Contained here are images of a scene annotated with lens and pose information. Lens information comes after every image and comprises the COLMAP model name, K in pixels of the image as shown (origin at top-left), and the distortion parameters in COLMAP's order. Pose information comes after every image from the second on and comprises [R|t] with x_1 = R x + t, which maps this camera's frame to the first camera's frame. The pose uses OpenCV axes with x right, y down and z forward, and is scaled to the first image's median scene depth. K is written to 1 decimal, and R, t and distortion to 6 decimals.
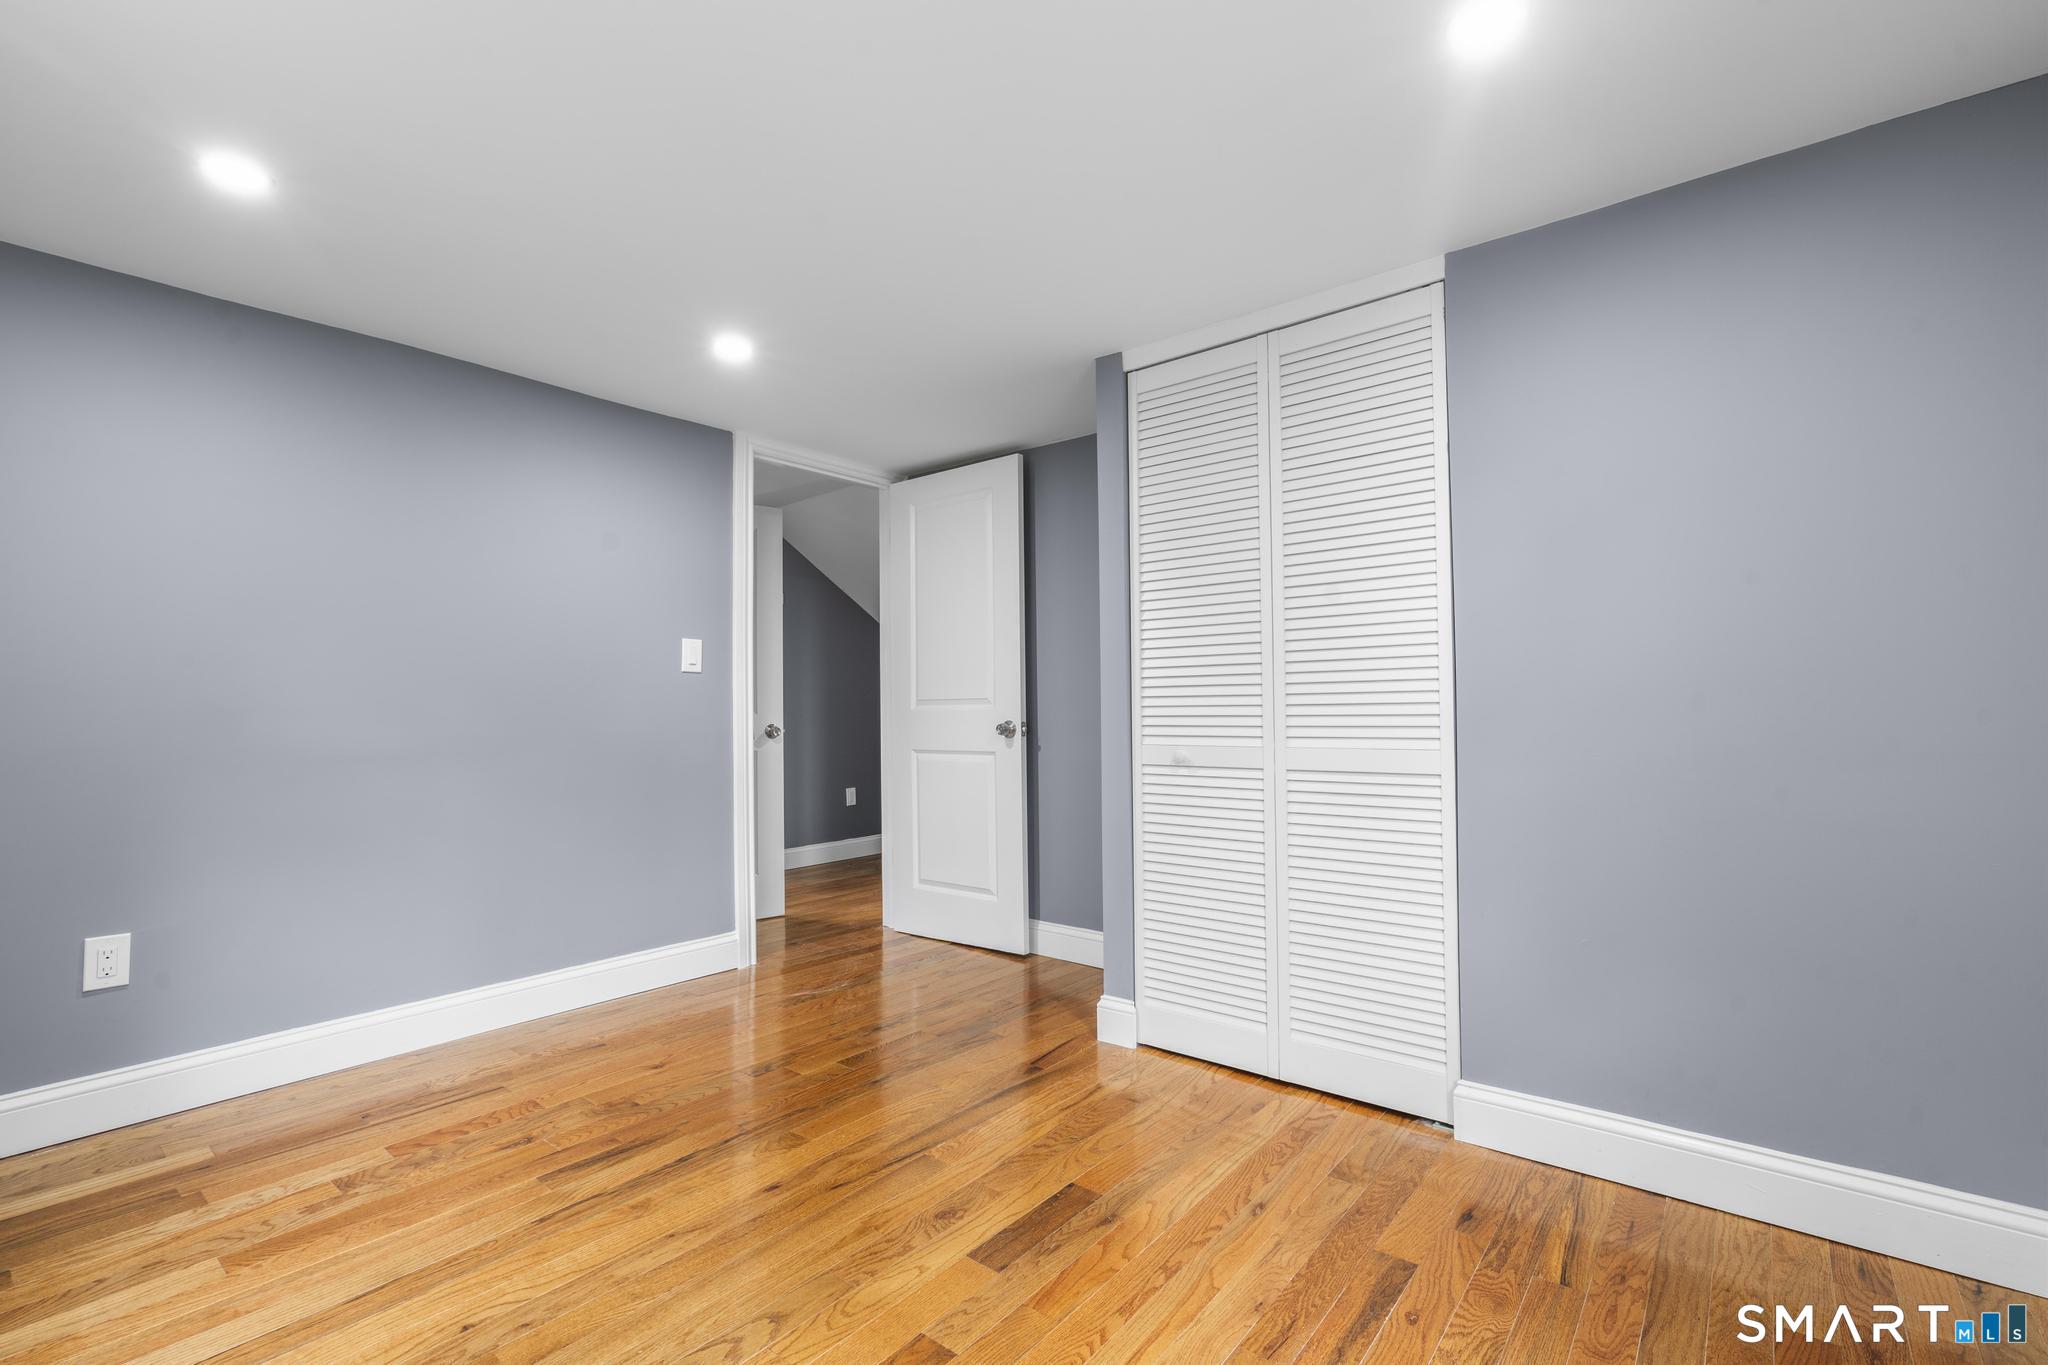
lens RADIAL K [[917.0, 0, 1026.5], [0, 917.0, 688.8], [0, 0, 1]] dist [-0.009098, 0.005159]
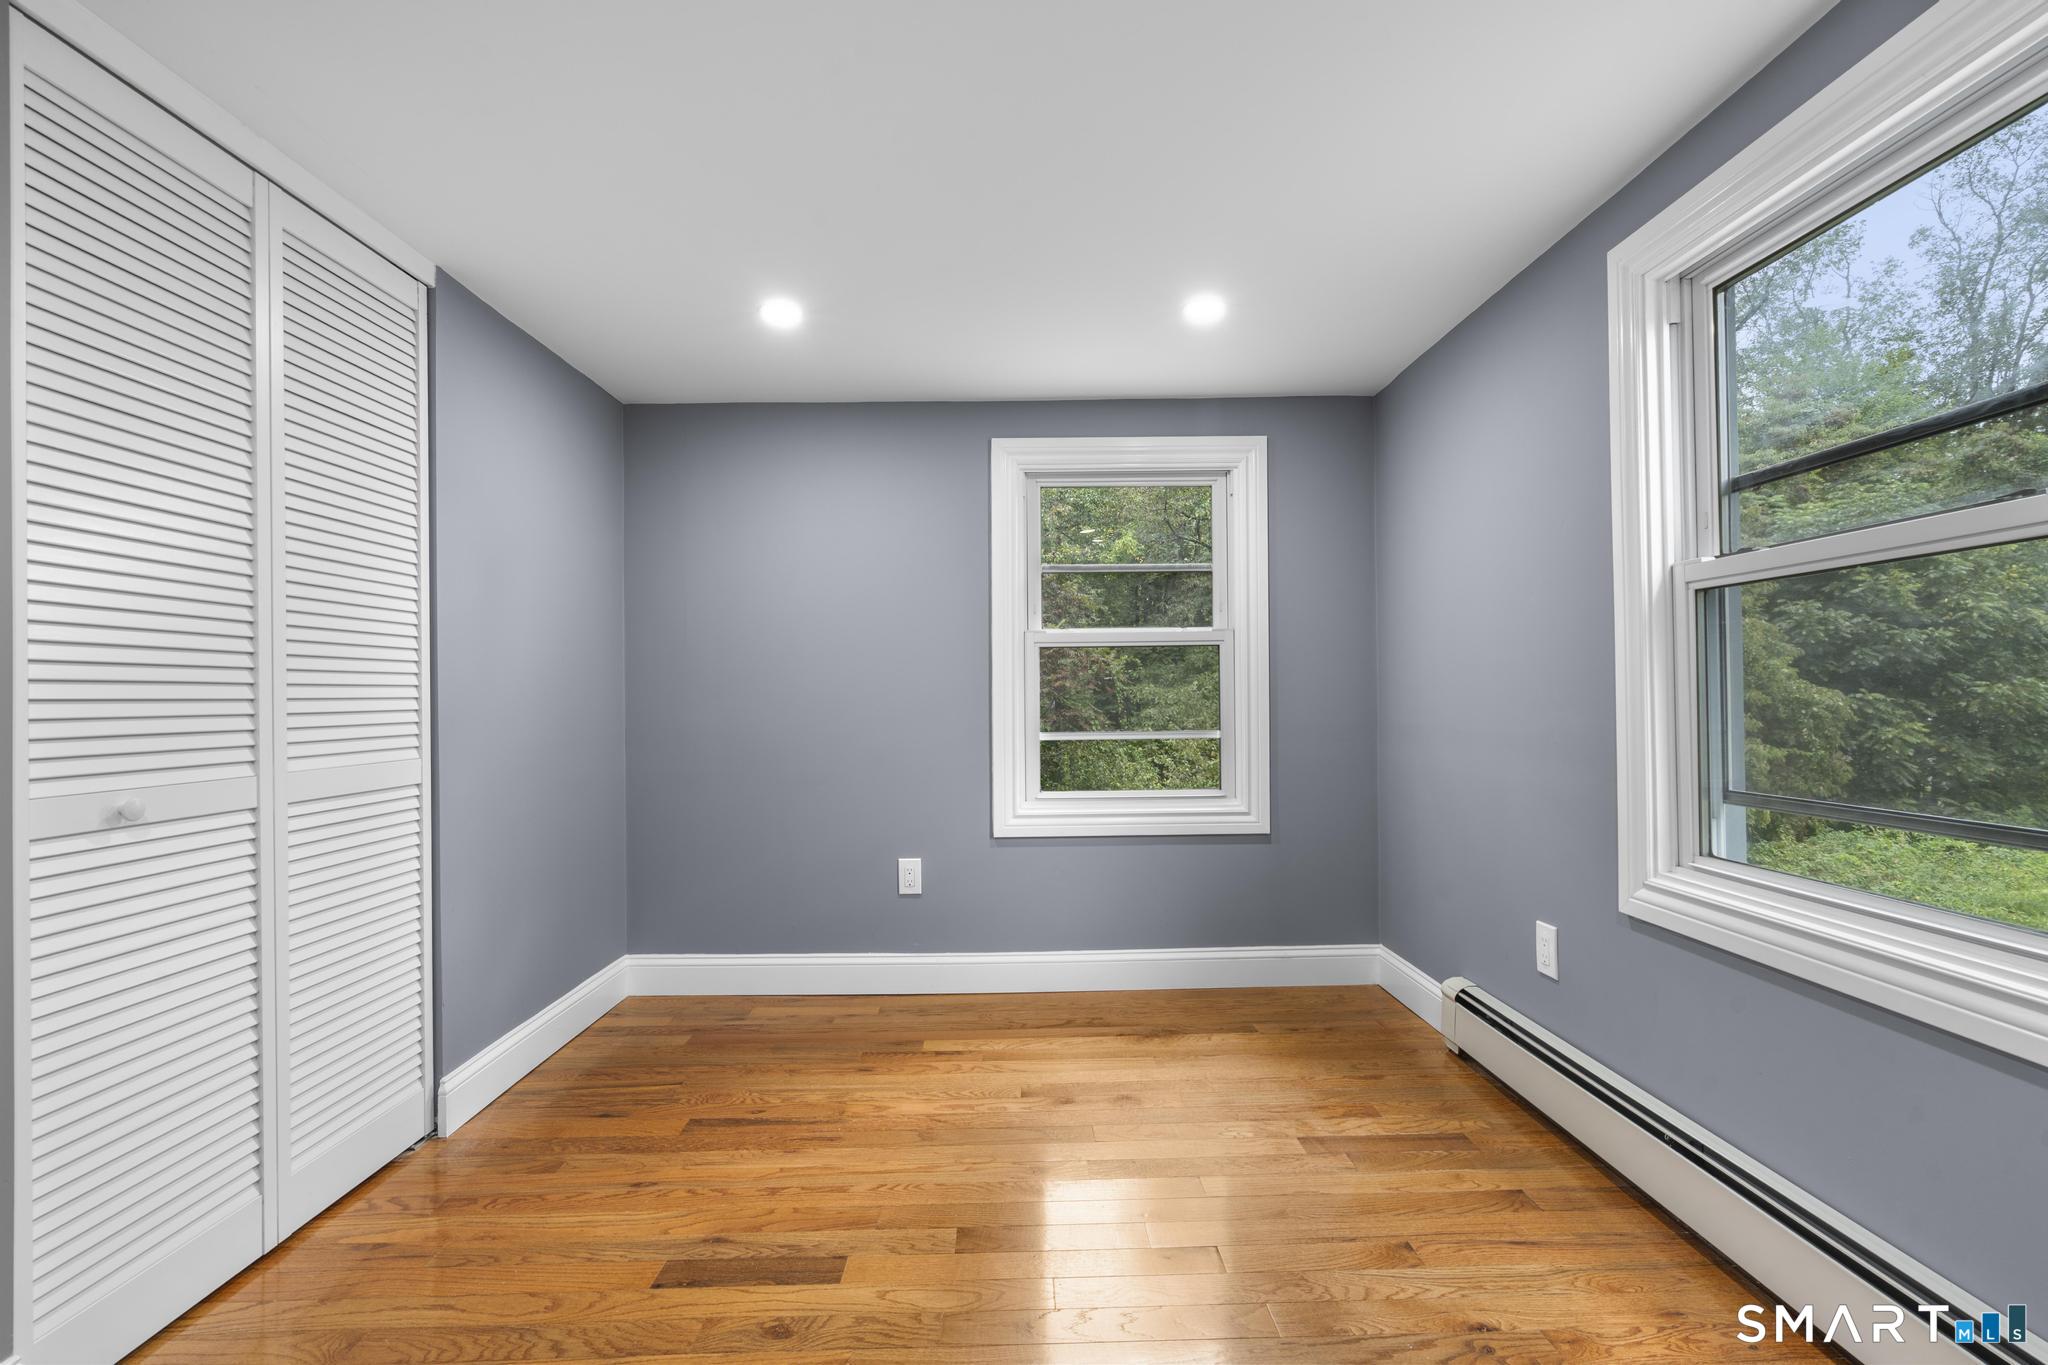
lens RADIAL K [[917.0, 0, 1026.5], [0, 917.0, 688.8], [0, 0, 1]] dist [-0.009098, 0.005159]
pose [[-0.643611, 0.023863, 0.764981, -0.866079], [0.001066, 0.999541, -0.030283, 0.026942], [-0.765352, -0.018675, -0.643341, 1.366381]]
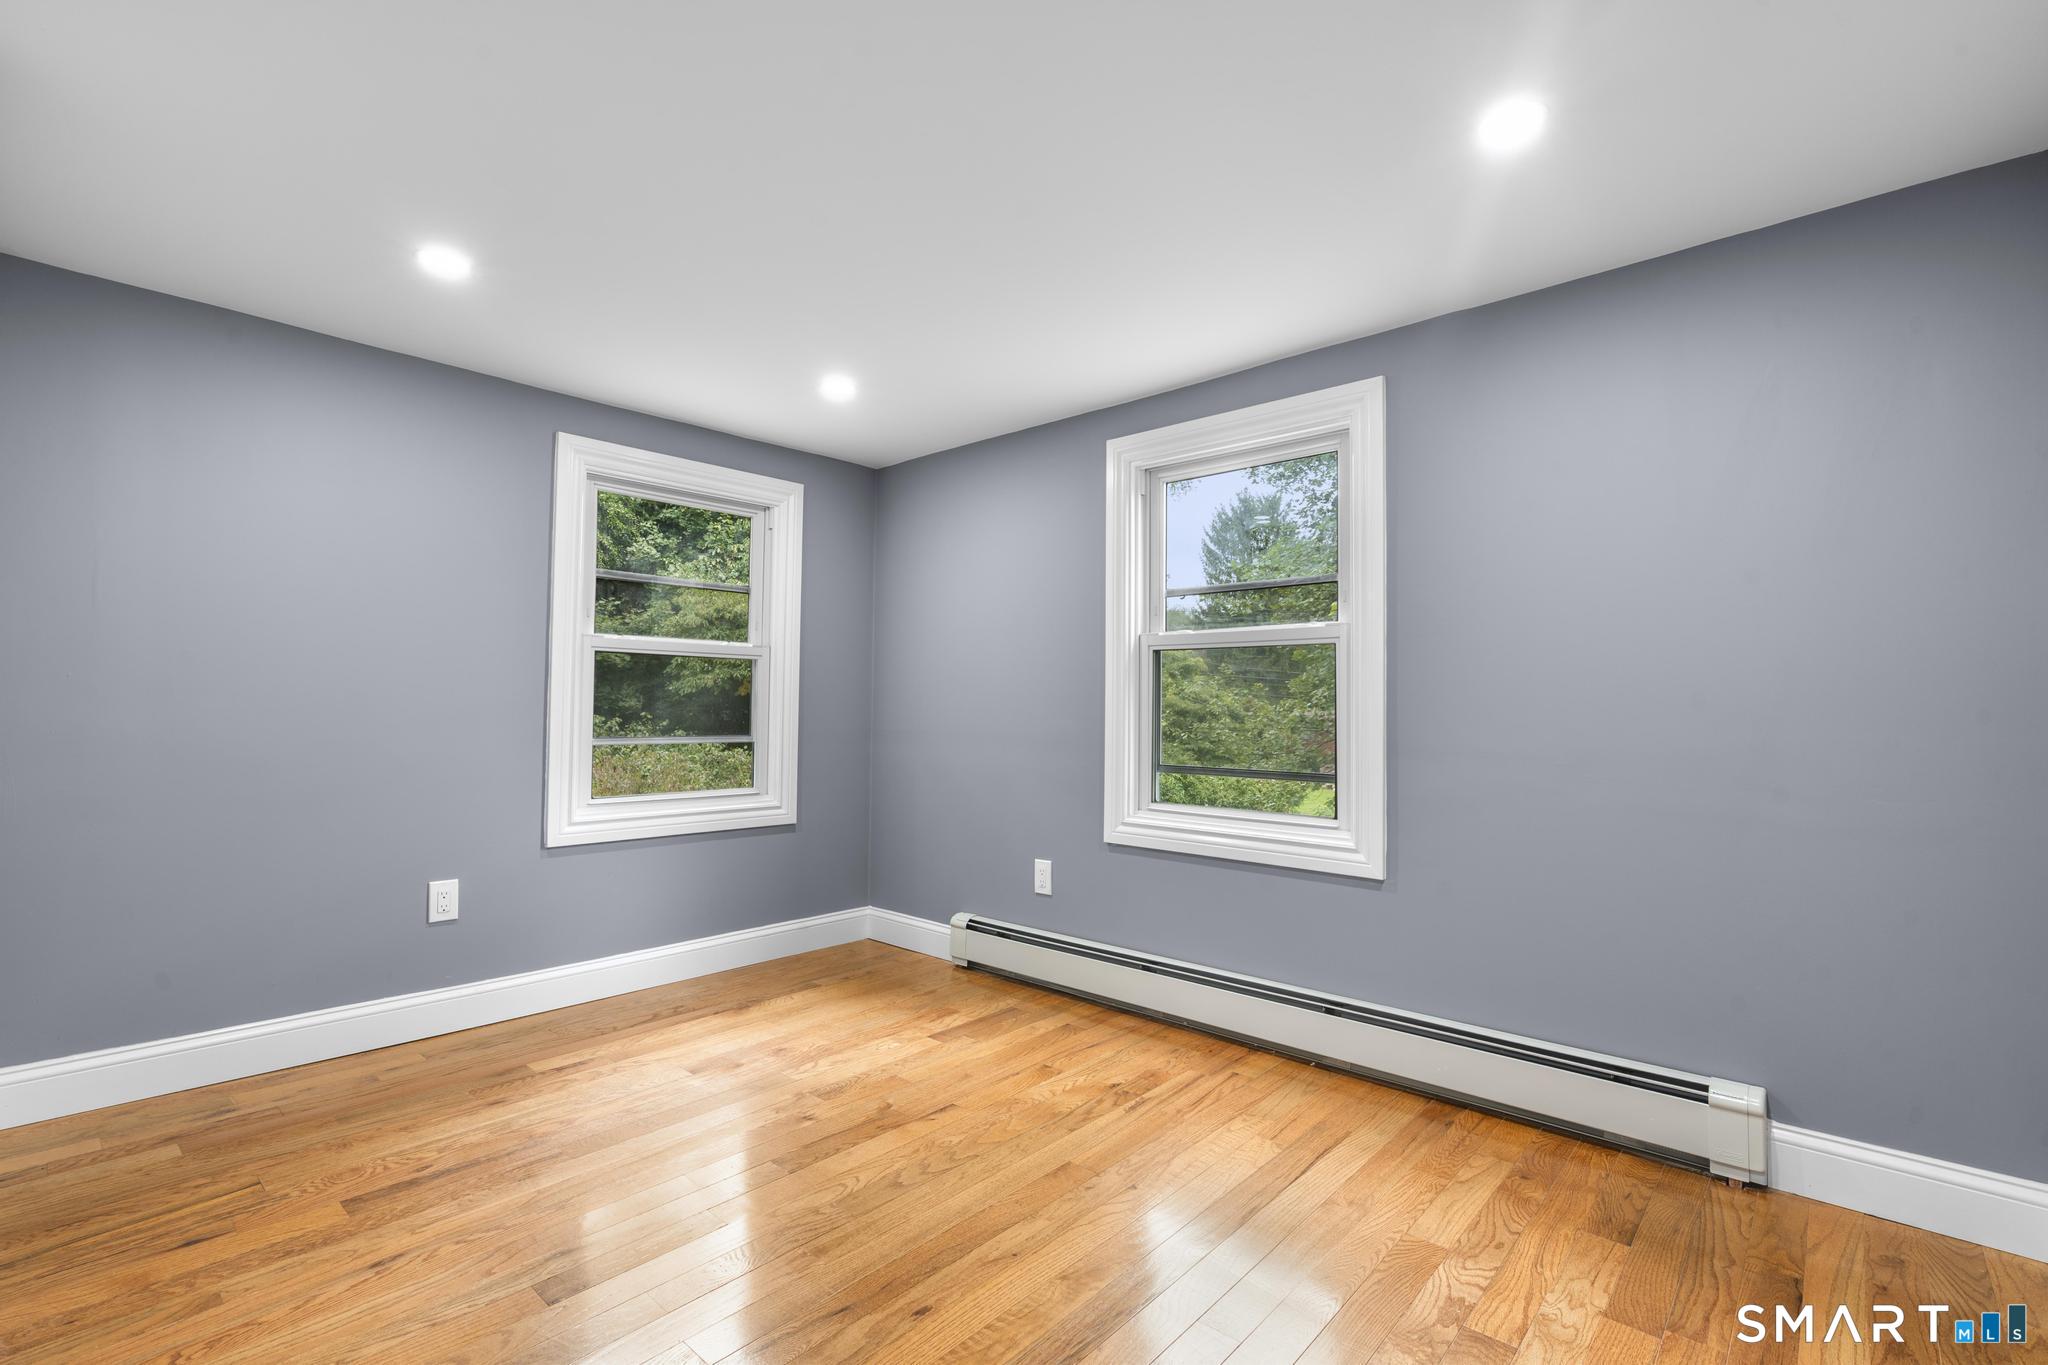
lens RADIAL K [[917.0, 0, 1026.5], [0, 917.0, 688.8], [0, 0, 1]] dist [-0.009098, 0.005159]
pose [[-0.998661, 0.000901, 0.051726, -0.433413], [-0.001407, 0.999005, -0.044569, 0.041333], [-0.051715, -0.044582, -0.997666, 1.915370]]
